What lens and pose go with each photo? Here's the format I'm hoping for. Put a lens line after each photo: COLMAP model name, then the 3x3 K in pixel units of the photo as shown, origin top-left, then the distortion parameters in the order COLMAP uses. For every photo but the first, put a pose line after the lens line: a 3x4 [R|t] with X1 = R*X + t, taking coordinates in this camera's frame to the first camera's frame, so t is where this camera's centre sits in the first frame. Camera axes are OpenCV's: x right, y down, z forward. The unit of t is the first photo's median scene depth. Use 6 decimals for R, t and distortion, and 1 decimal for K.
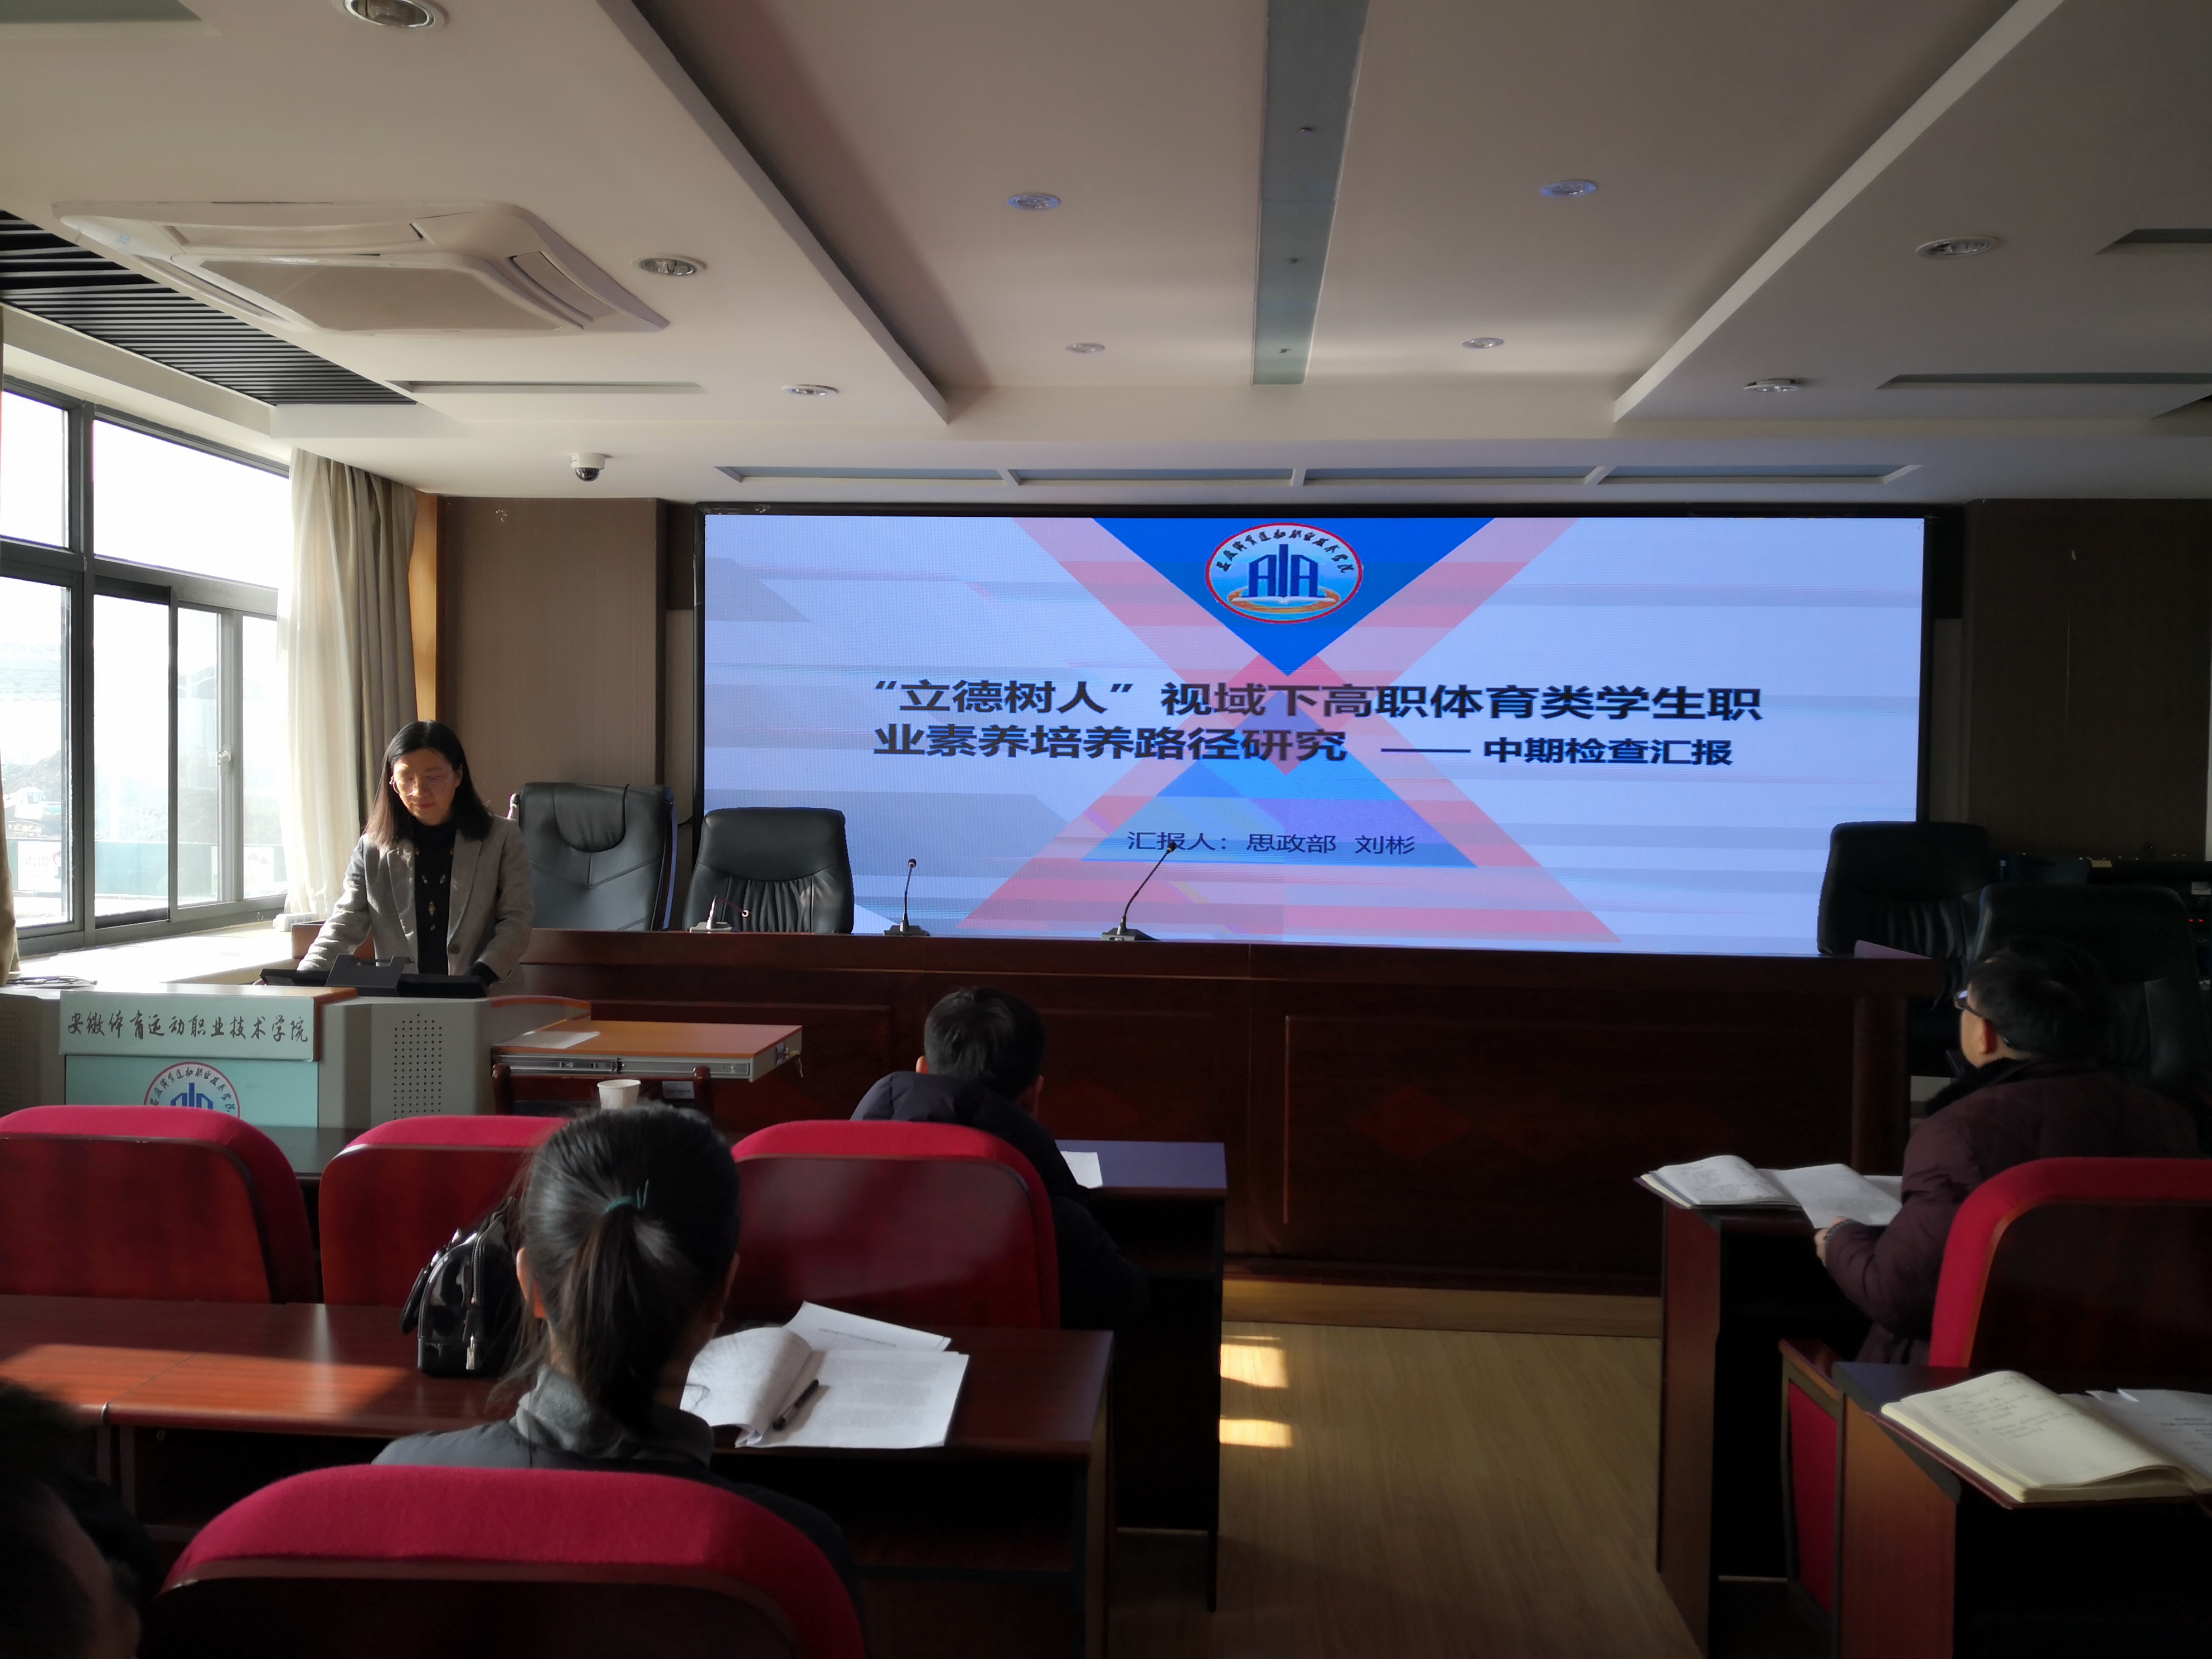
lens RADIAL K [[1781.6, 0, 1106.0], [0, 1781.6, 829.5], [0, 0, 1]] dist [-0.007188, -0.001935]
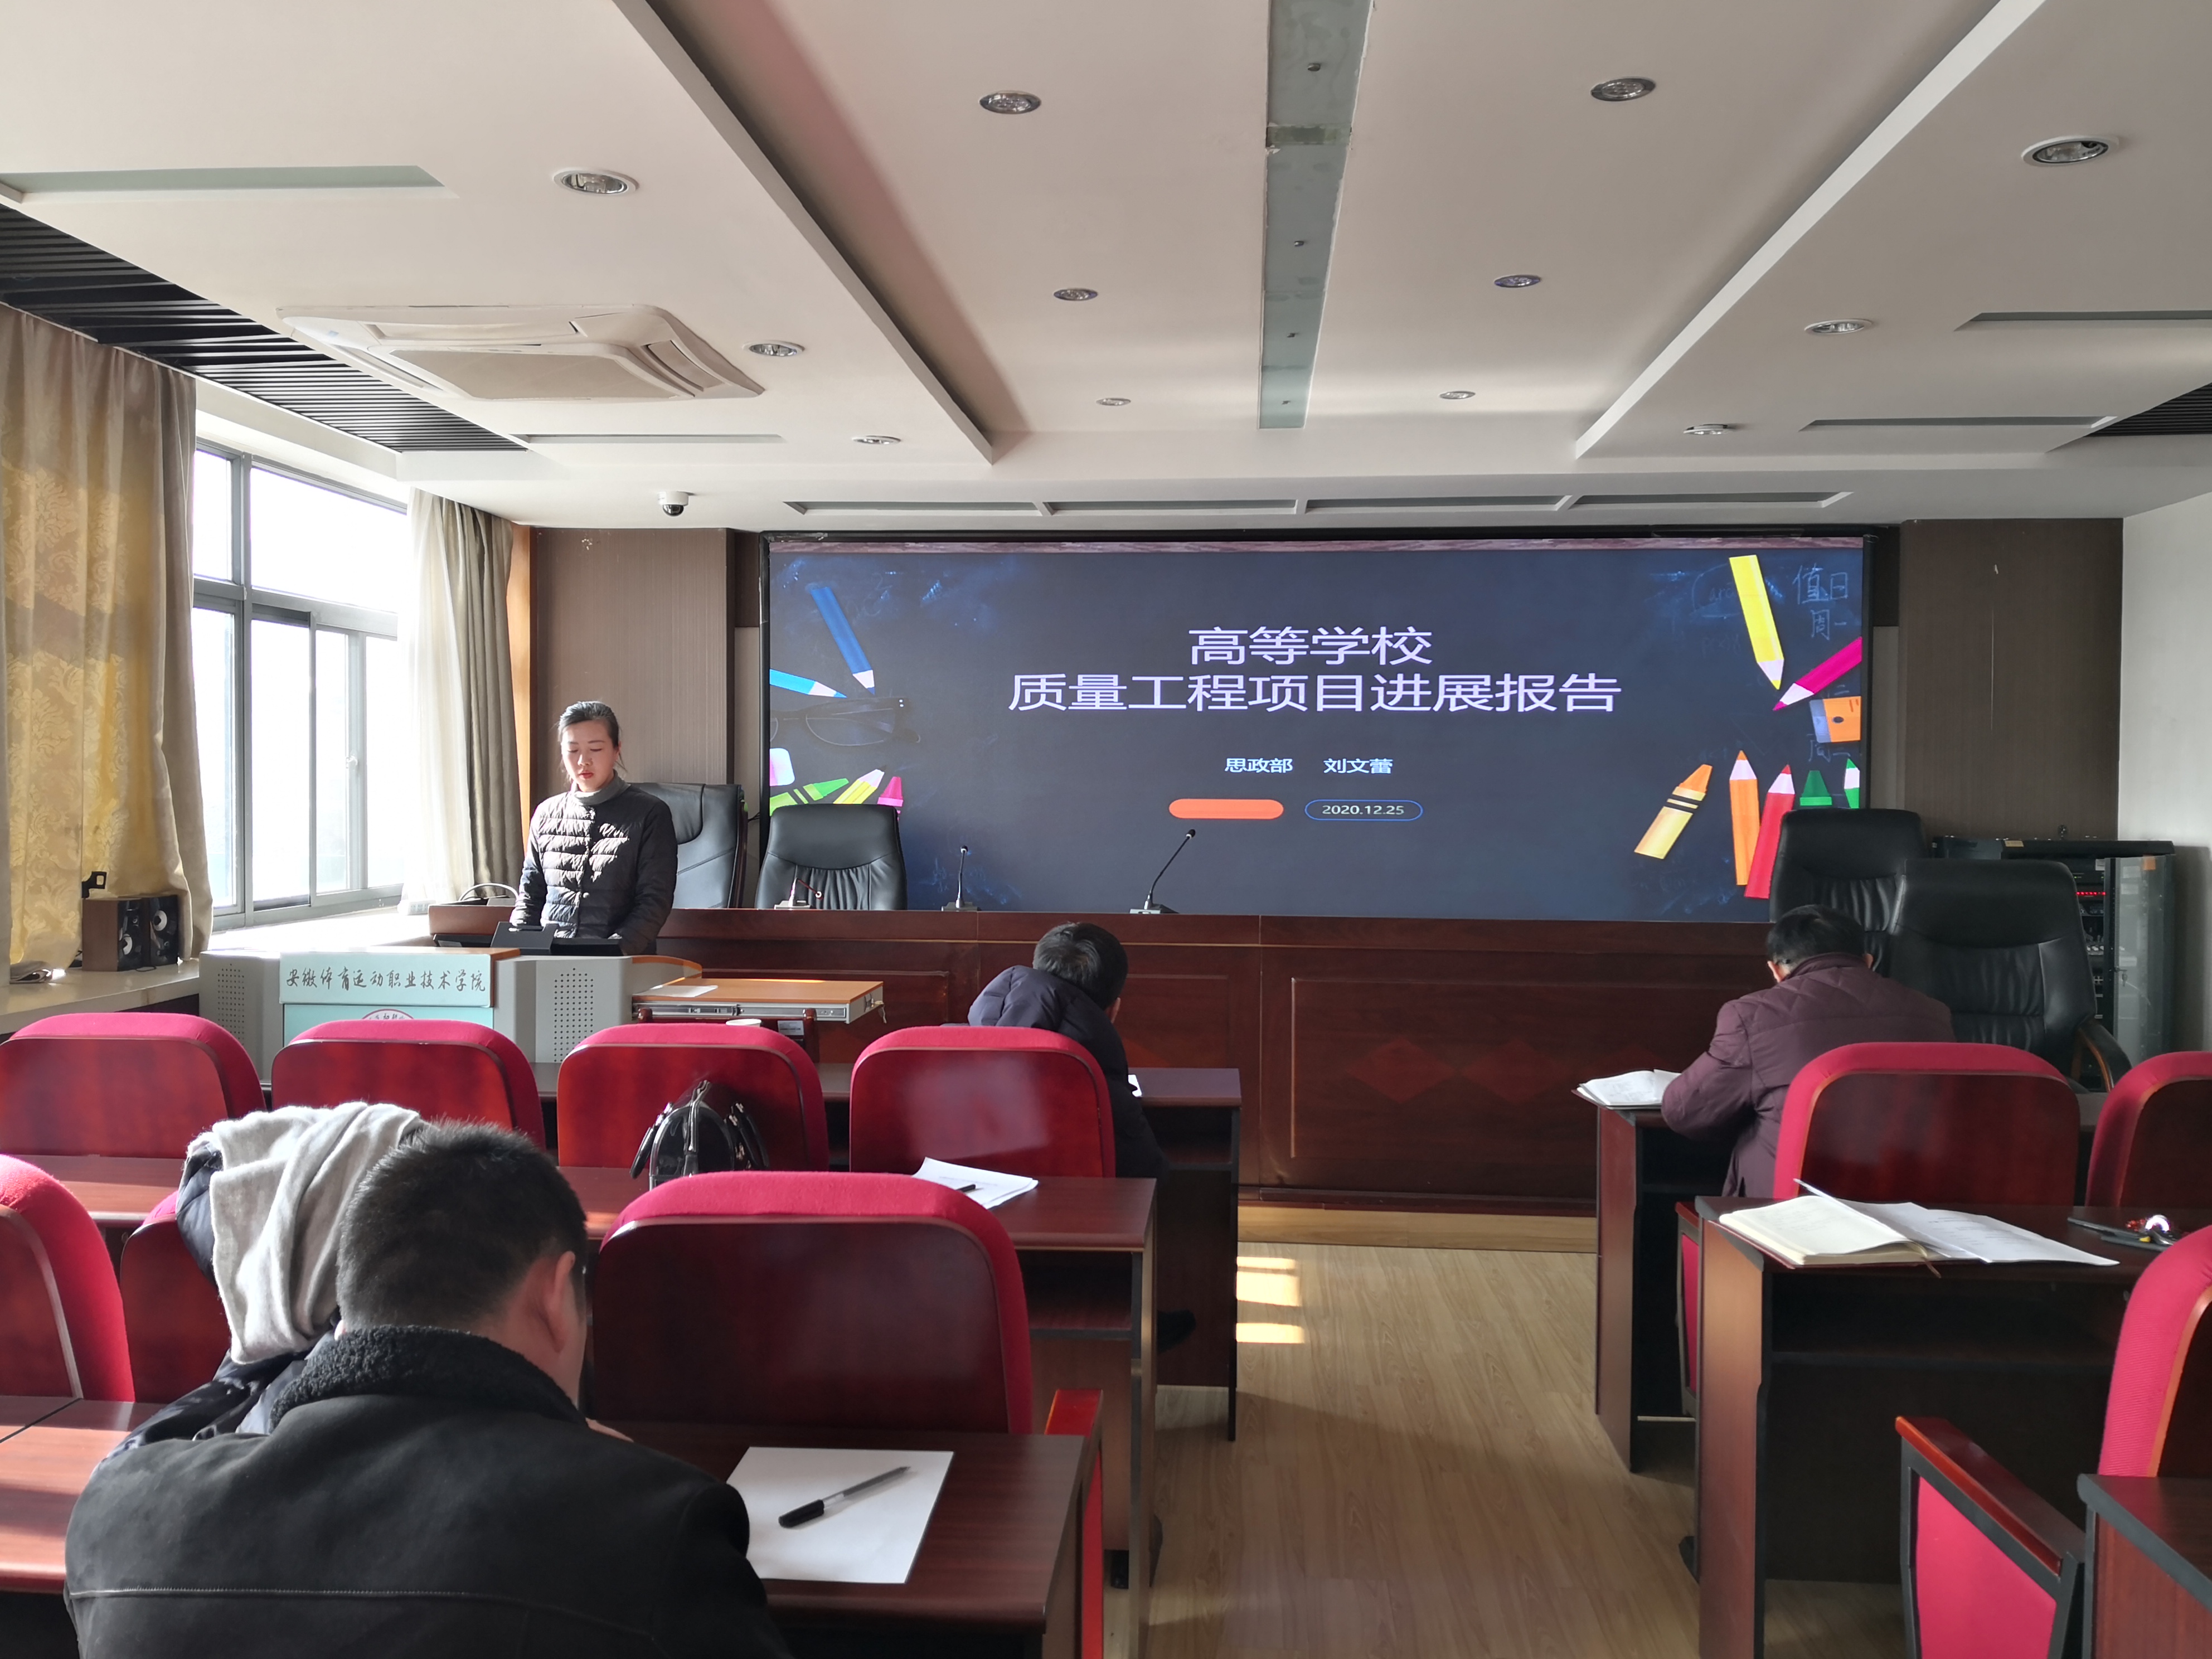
lens RADIAL K [[1754.8, 0, 1106.0], [0, 1754.8, 829.5], [0, 0, 1]] dist [-0.001447, -0.007900]
pose [[0.999943, -0.006830, -0.008240, -0.009489], [0.006815, 0.999975, -0.001926, 0.009912], [0.008253, 0.001870, 0.999964, -0.140361]]
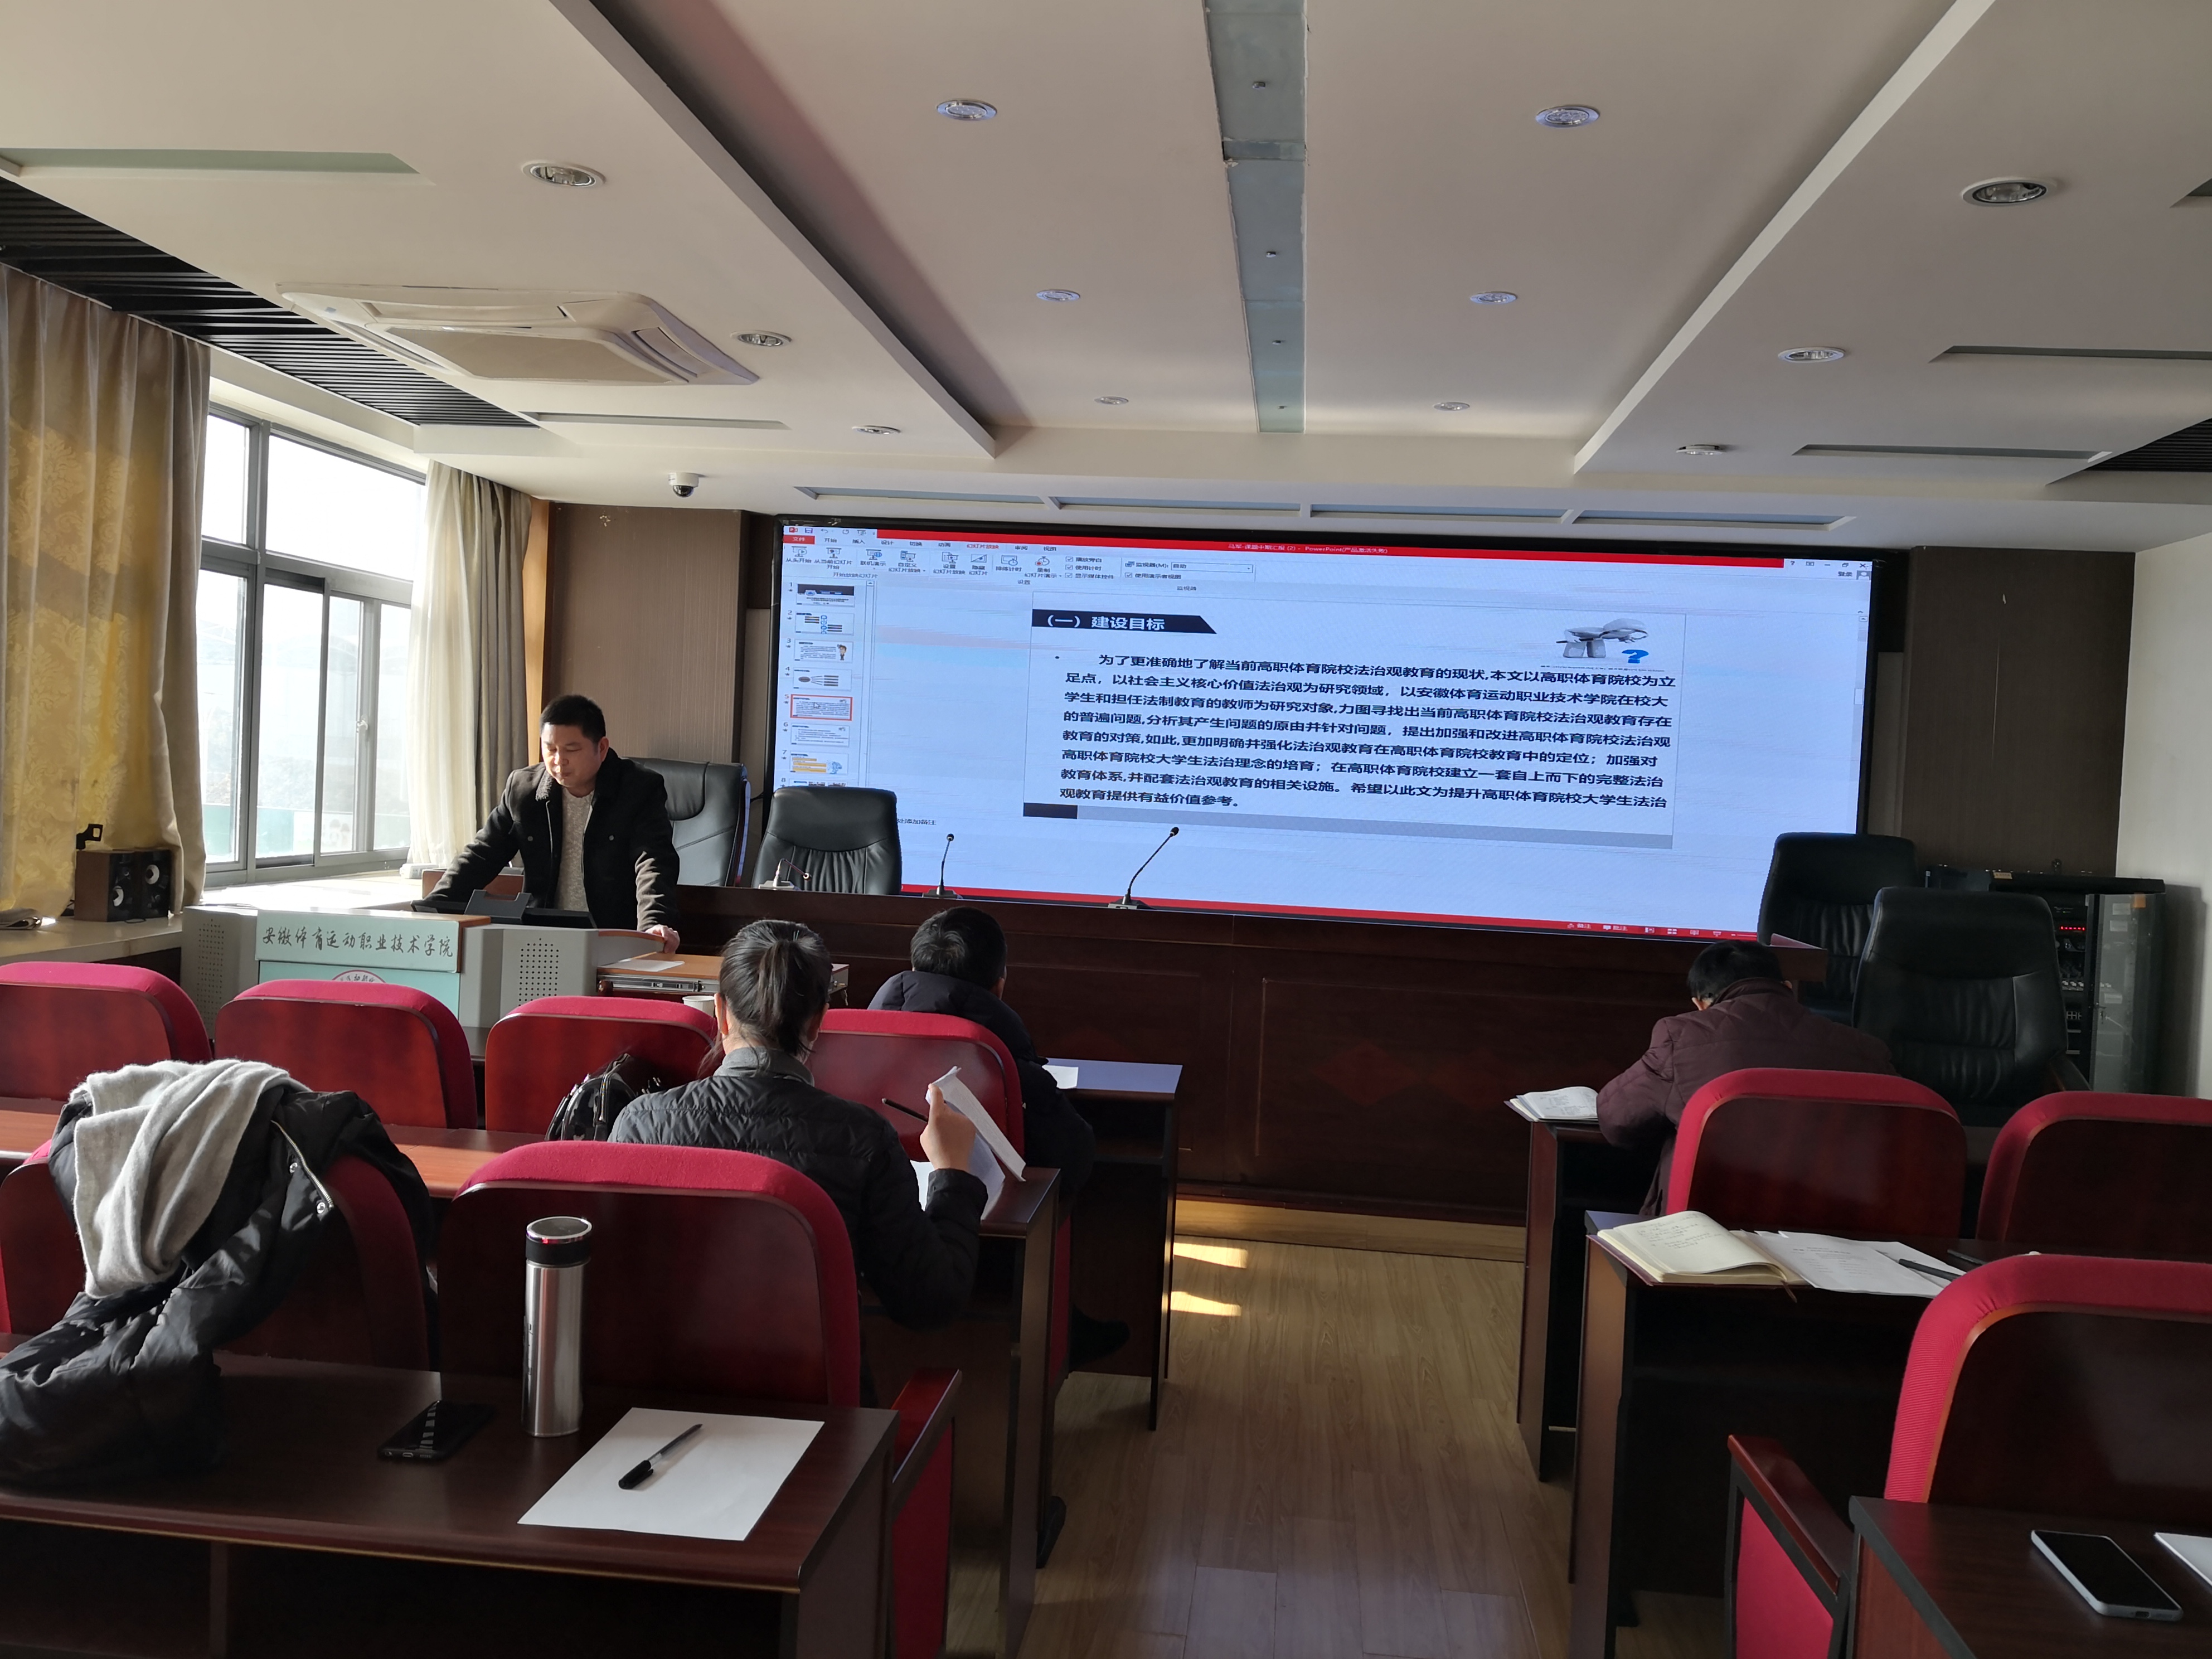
lens RADIAL K [[1754.8, 0, 1106.0], [0, 1754.8, 829.5], [0, 0, 1]] dist [-0.001447, -0.007900]
pose [[0.998814, 0.034905, -0.033930, 0.033951], [-0.034803, 0.999388, 0.003604, 0.006931], [0.034035, -0.002418, 0.999418, -0.152510]]
